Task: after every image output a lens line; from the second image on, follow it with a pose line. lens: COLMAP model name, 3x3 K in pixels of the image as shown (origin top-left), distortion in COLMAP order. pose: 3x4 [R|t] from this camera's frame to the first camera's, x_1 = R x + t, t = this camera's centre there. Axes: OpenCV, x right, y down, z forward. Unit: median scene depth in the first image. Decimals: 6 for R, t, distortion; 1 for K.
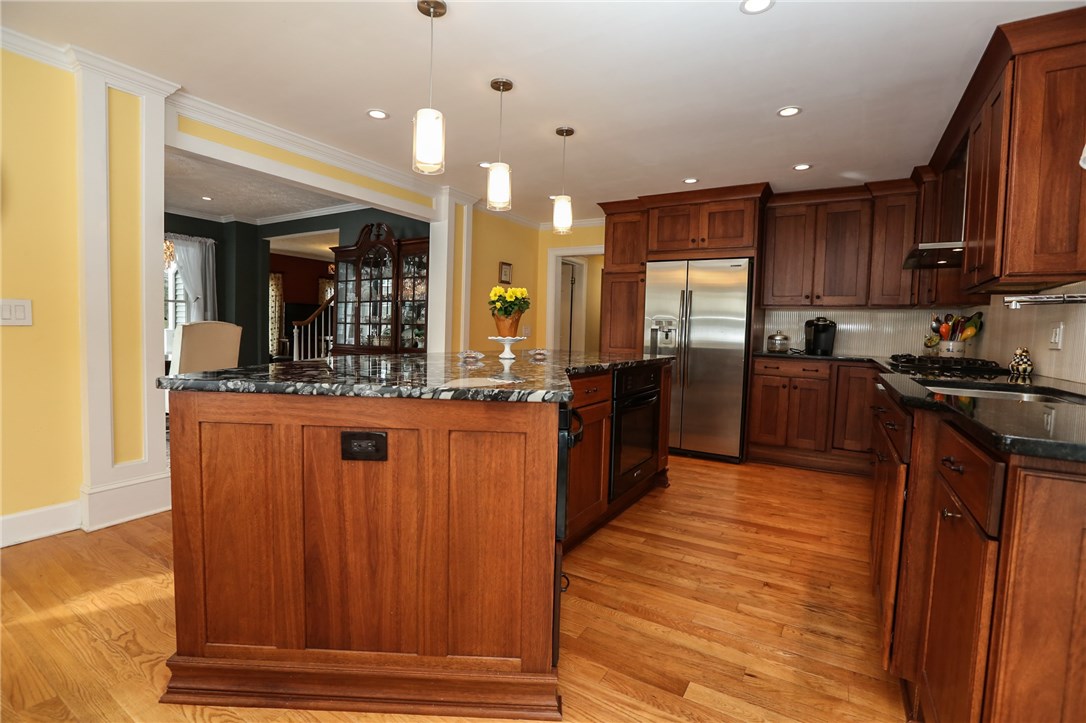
lens RADIAL K [[499.6, 0, 544.3], [0, 499.6, 360.4], [0, 0, 1]] dist [-0.022687, 0.002463]
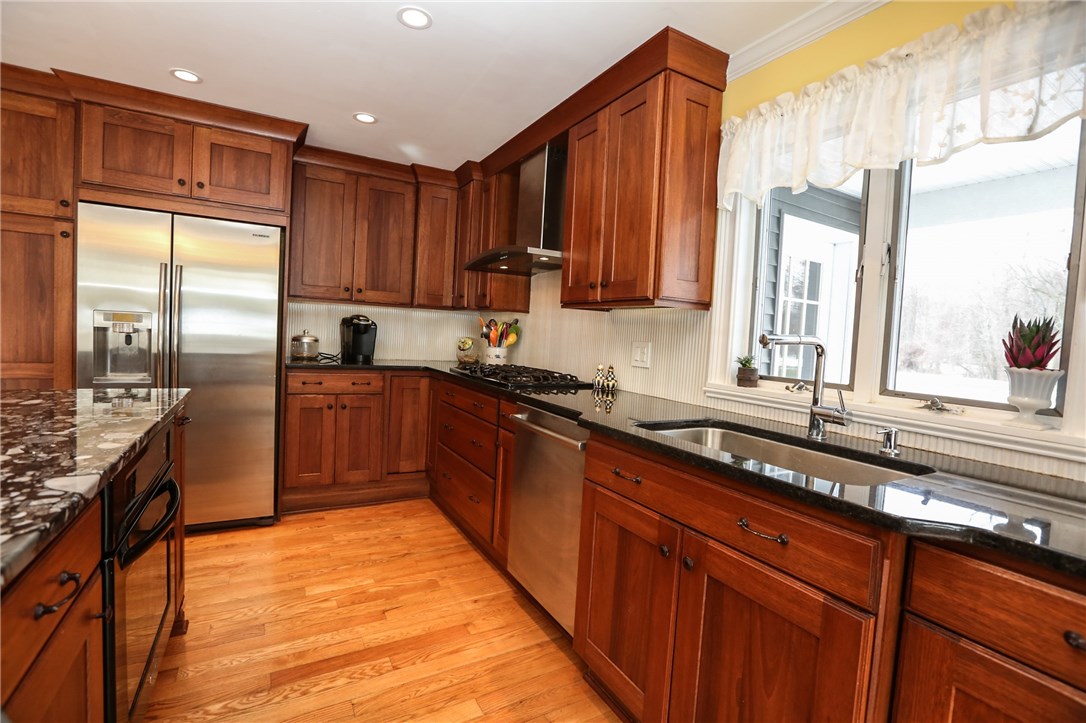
lens RADIAL K [[499.6, 0, 542.5], [0, 499.6, 356.4], [0, 0, 1]] dist [-0.022687, 0.002463]
pose [[0.497956, -0.045288, 0.866019, -0.007809], [0.015673, 0.998942, 0.043227, -0.052194], [-0.867061, -0.007952, 0.498139, 0.344679]]
